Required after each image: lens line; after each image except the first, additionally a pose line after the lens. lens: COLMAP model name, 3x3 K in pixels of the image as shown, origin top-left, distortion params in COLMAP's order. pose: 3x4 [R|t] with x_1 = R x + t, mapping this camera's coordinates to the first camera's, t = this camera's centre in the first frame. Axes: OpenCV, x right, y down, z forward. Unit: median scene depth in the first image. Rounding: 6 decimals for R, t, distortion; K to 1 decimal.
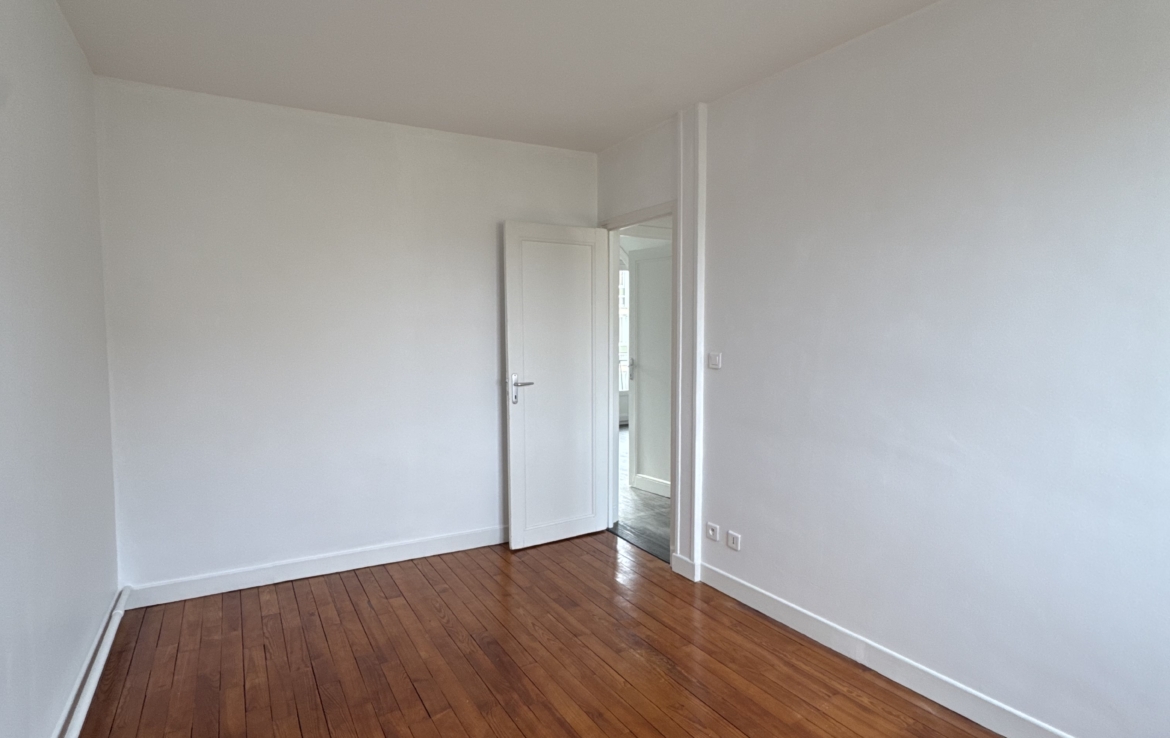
lens RADIAL K [[611.3, 0, 585.0], [0, 611.3, 369.0], [0, 0, 1]] dist [-0.000949, -0.000292]
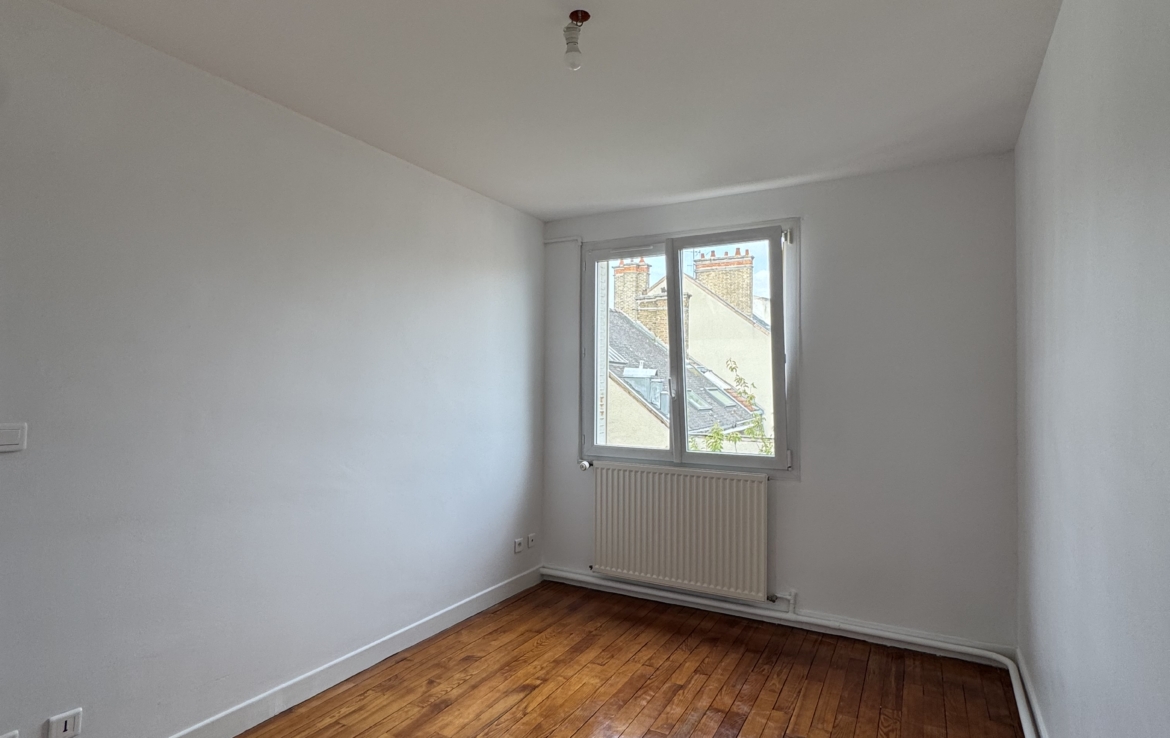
lens RADIAL K [[611.3, 0, 585.0], [0, 611.3, 369.0], [0, 0, 1]] dist [-0.000949, -0.000292]
pose [[-0.515117, 0.012898, 0.857023, -0.716002], [0.032076, 0.999476, 0.004238, -0.082139], [-0.856520, 0.029673, -0.515261, 1.111009]]
